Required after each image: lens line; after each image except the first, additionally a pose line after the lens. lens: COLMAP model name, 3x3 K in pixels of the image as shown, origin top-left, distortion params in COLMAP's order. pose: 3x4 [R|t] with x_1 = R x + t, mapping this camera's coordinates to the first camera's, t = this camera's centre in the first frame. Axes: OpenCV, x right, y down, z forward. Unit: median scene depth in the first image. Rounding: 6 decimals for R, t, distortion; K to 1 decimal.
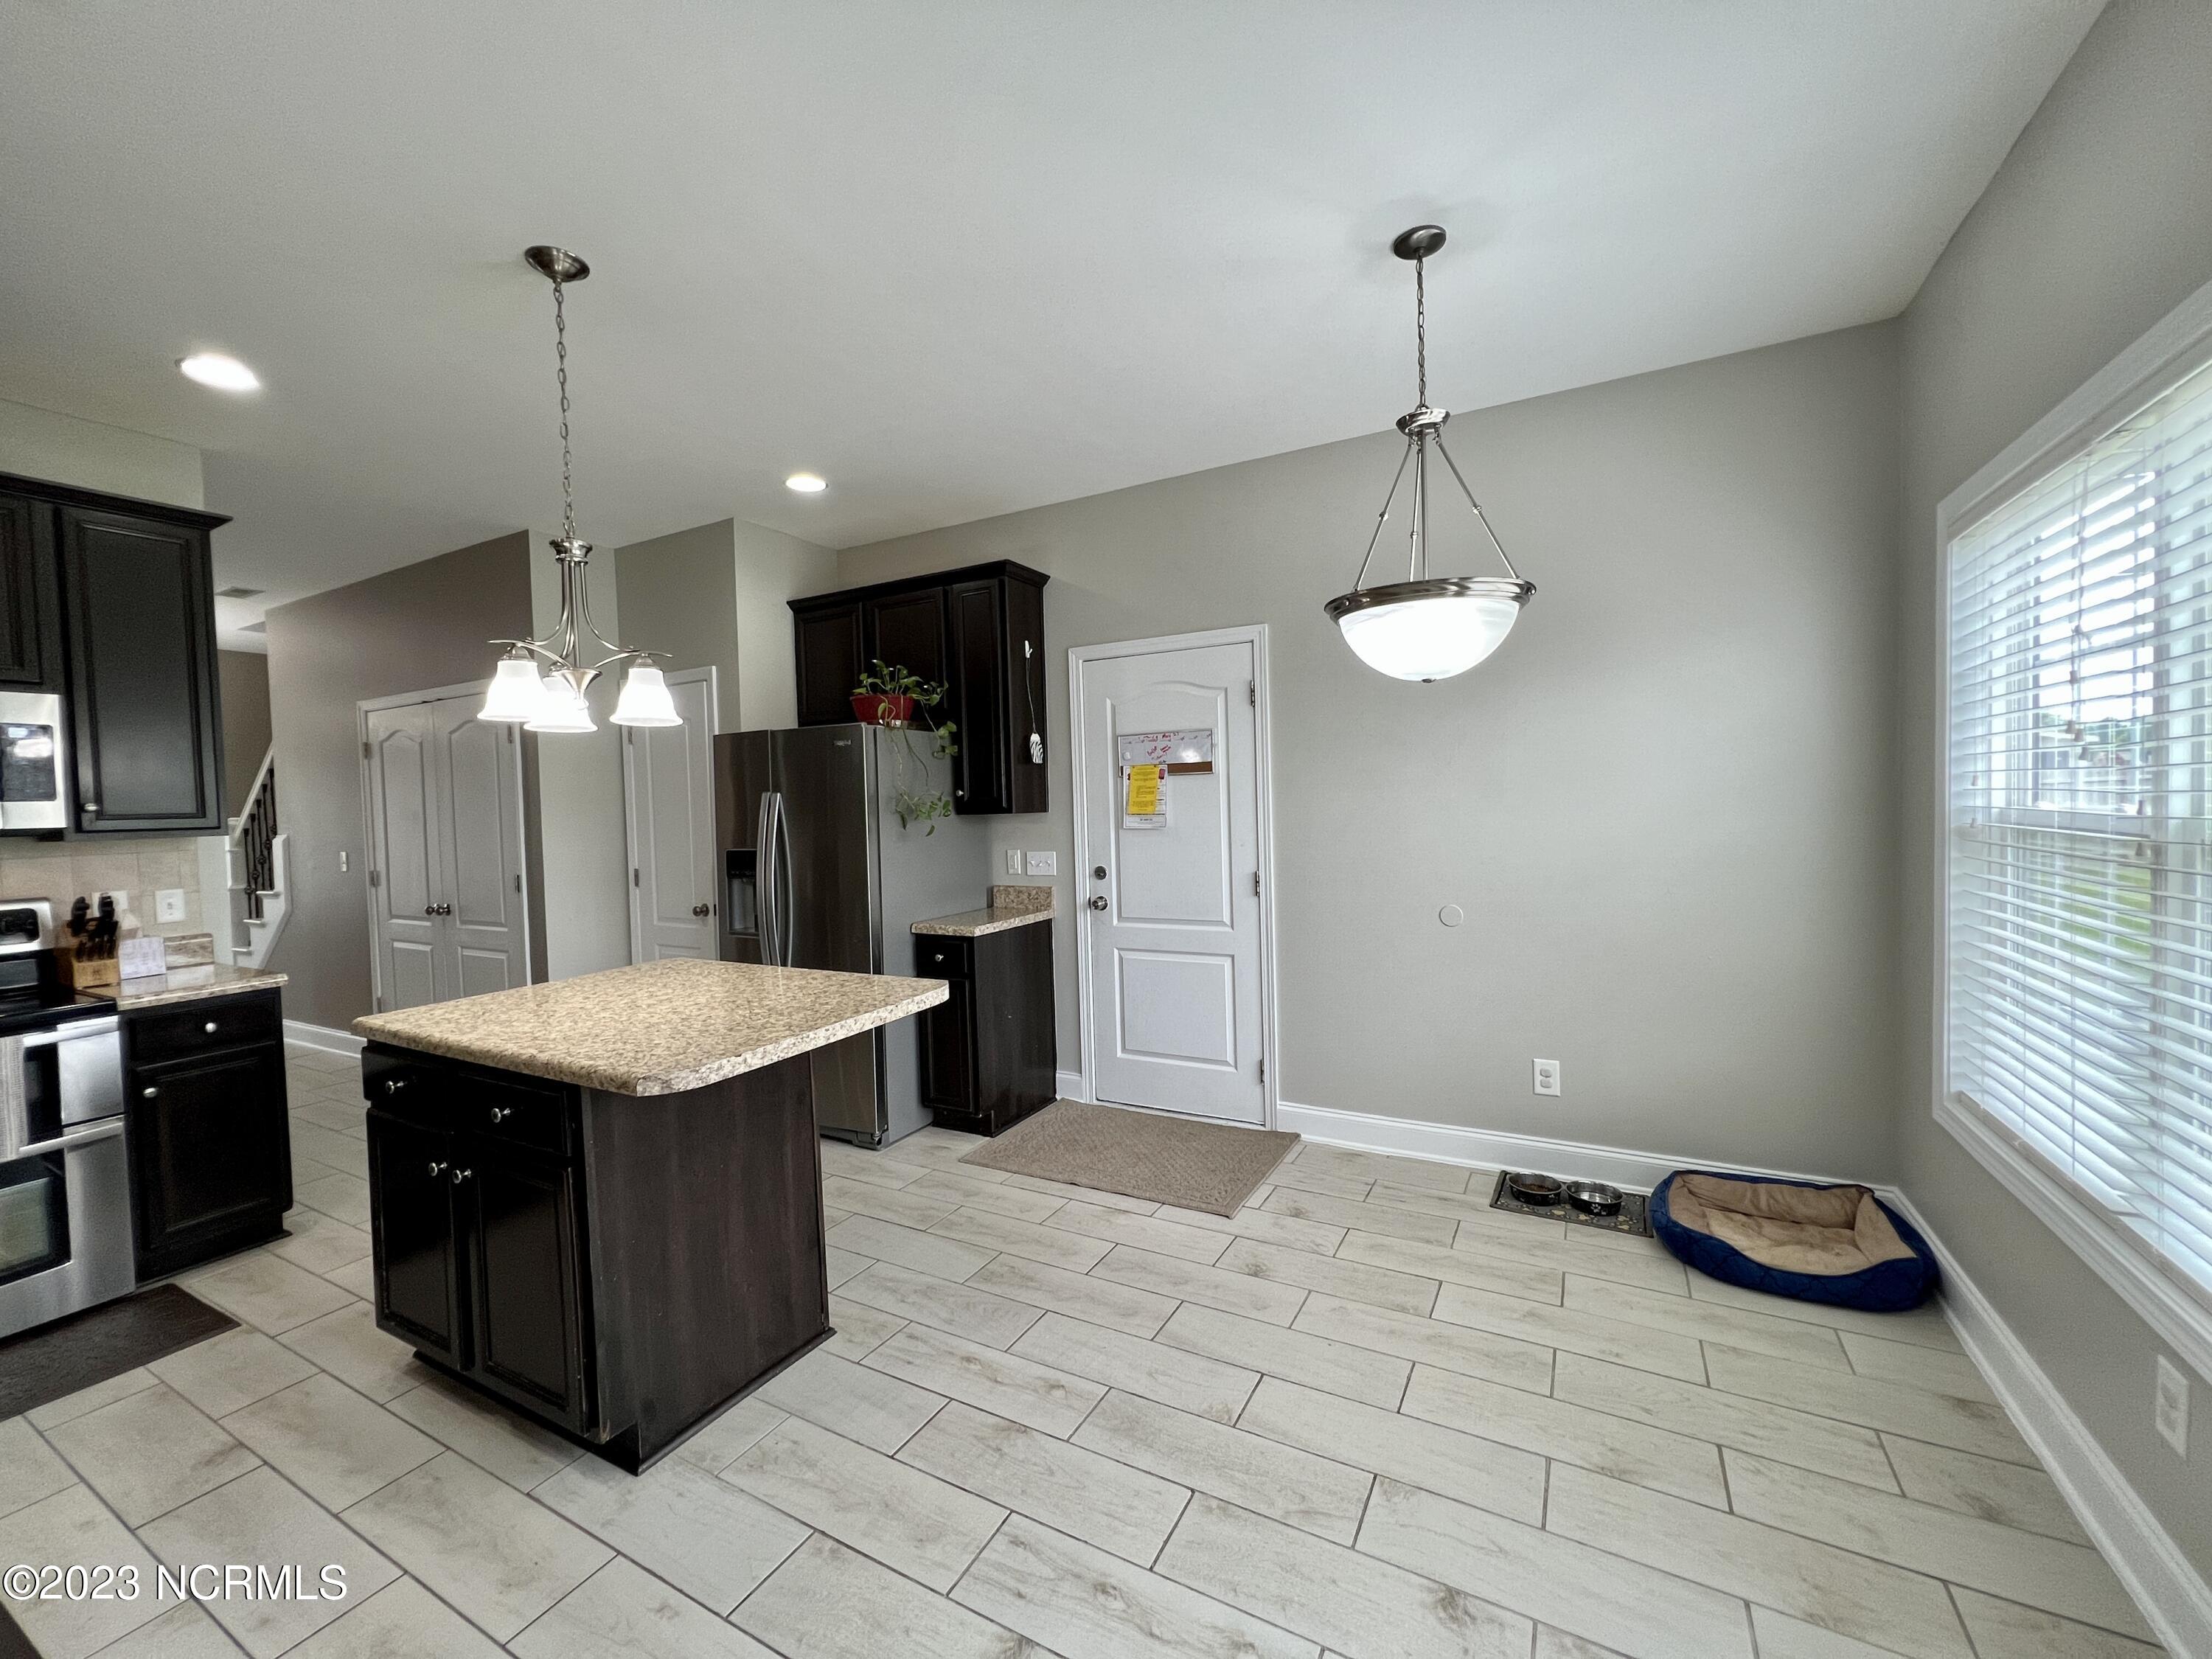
lens RADIAL K [[891.1, 0, 1104.0], [0, 891.1, 829.3], [0, 0, 1]] dist [-0.000426, -0.000358]
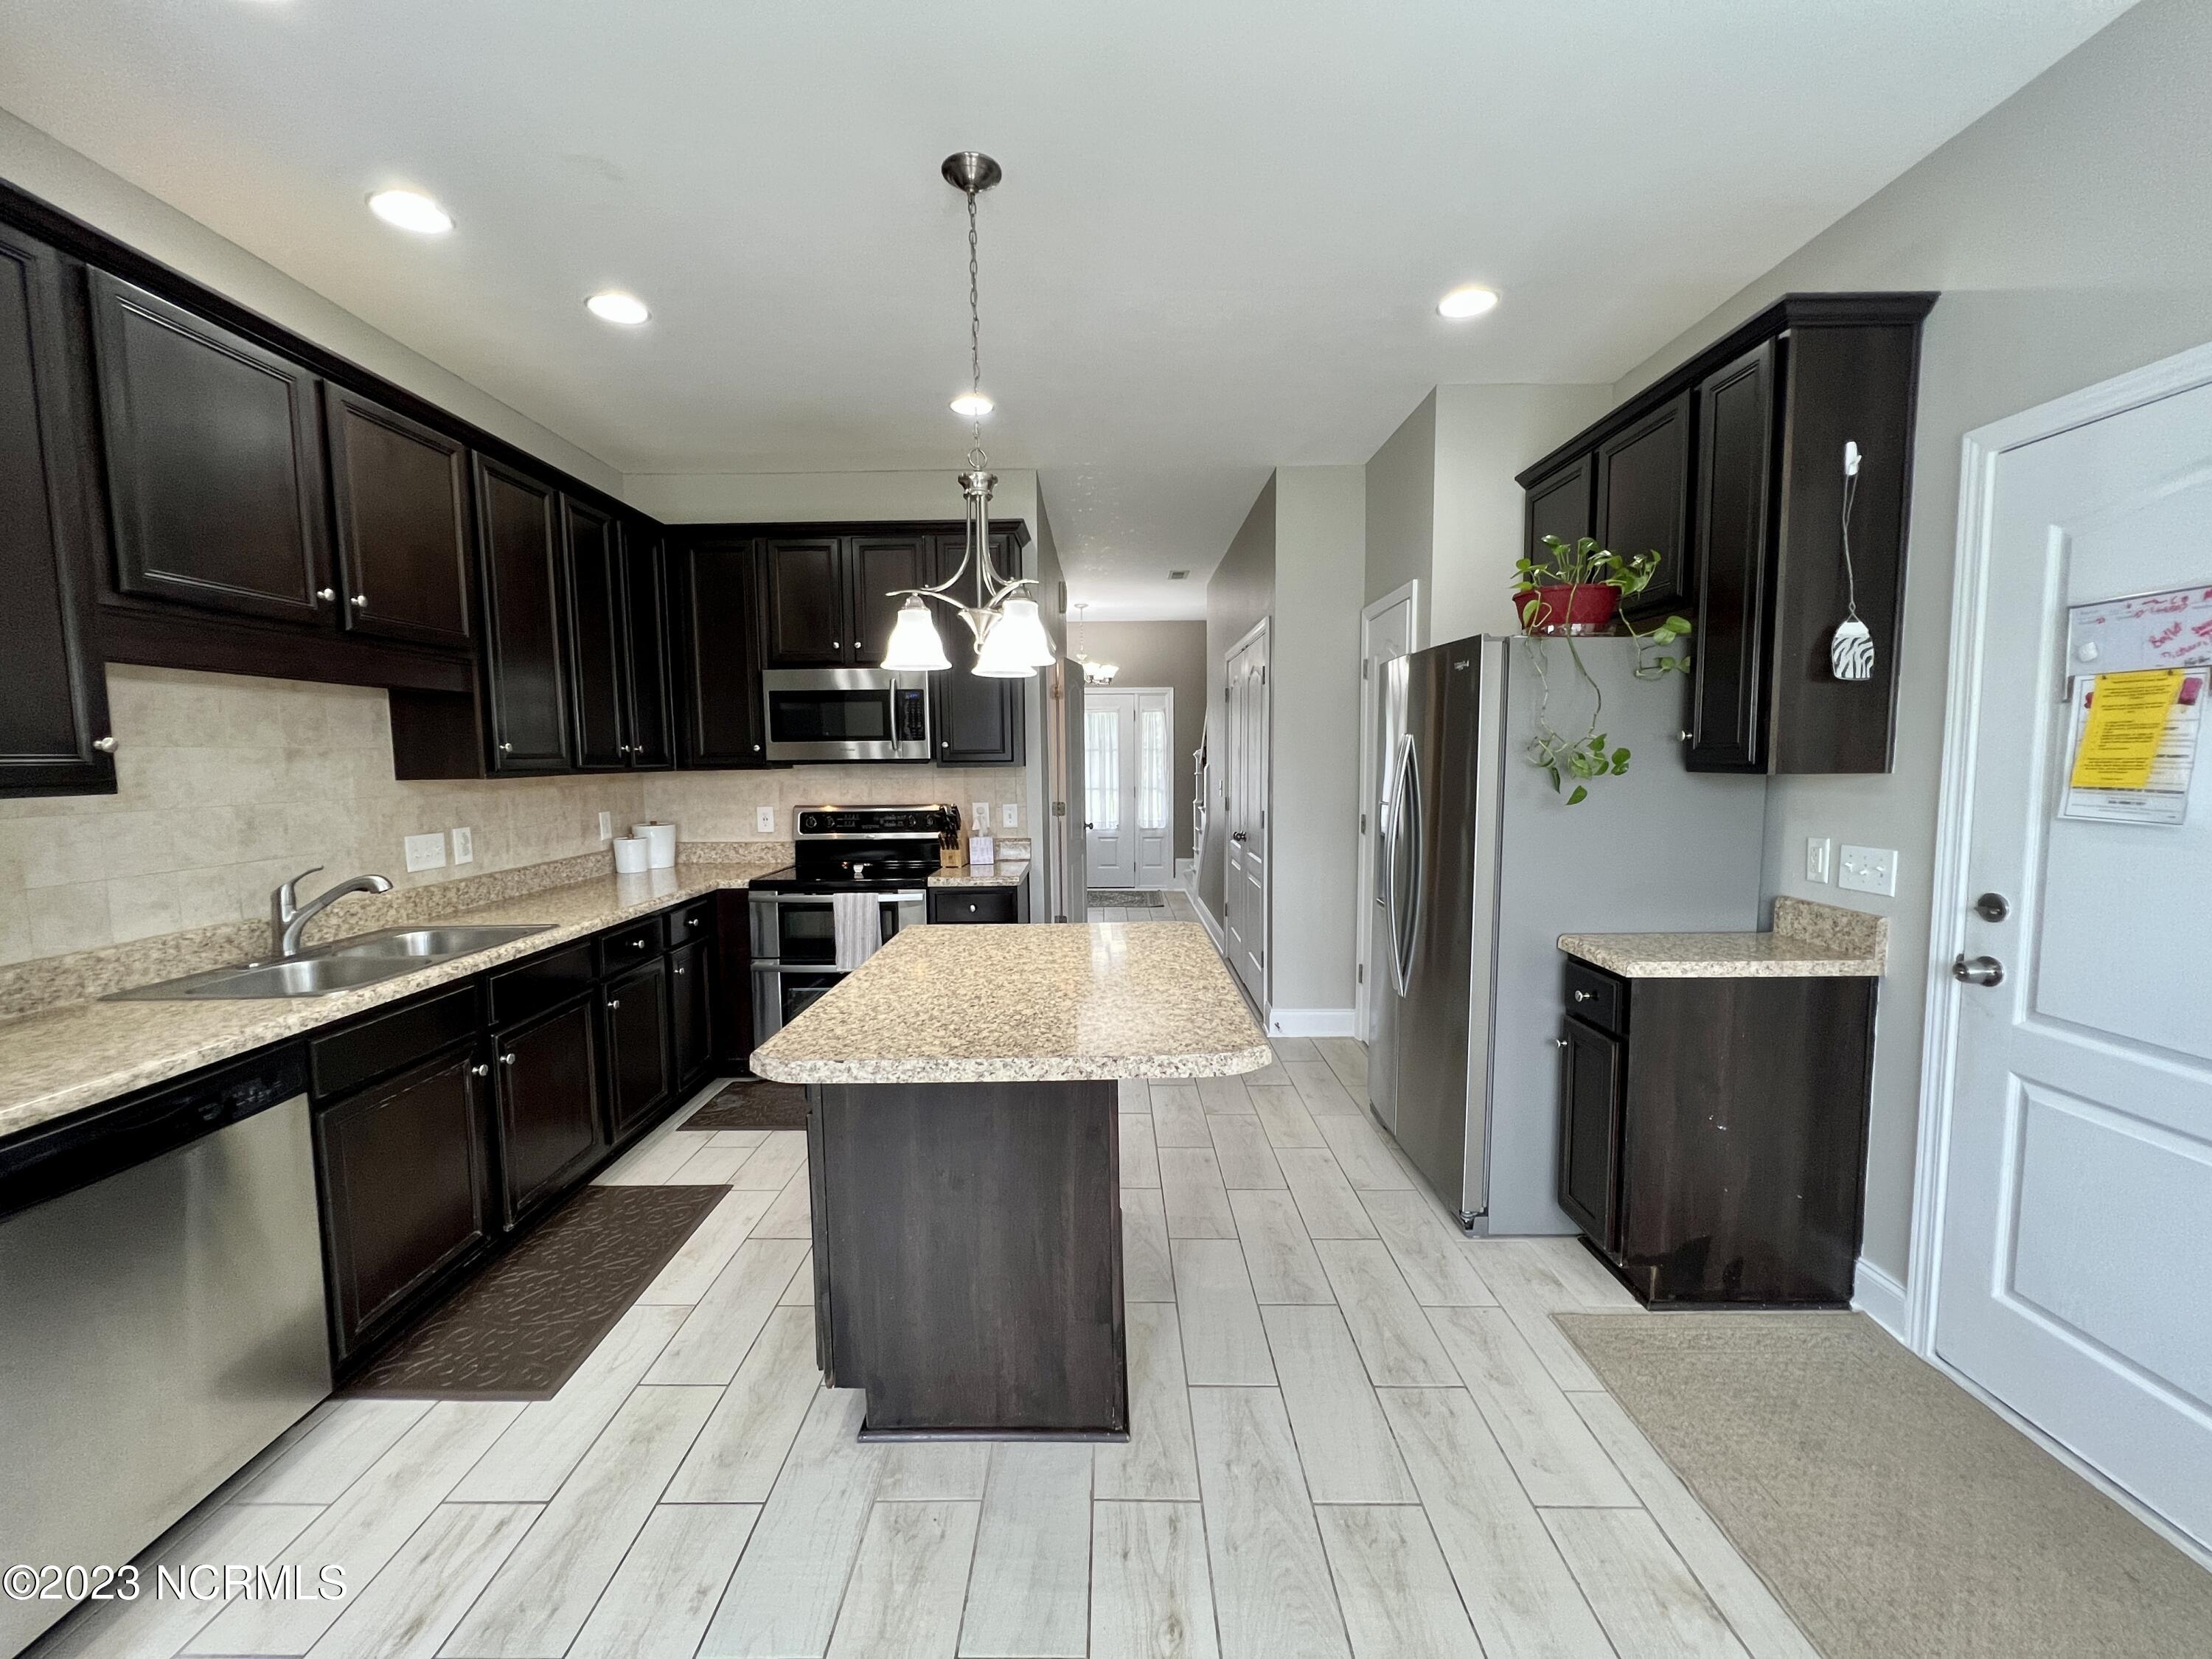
lens RADIAL K [[891.1, 0, 1100.7], [0, 891.1, 829.5], [0, 0, 1]] dist [-0.000426, -0.000358]
pose [[0.470028, 0.097923, -0.877203, 0.186211], [-0.031253, 0.995050, 0.094332, -0.022121], [0.882098, -0.016923, 0.470762, 0.366974]]
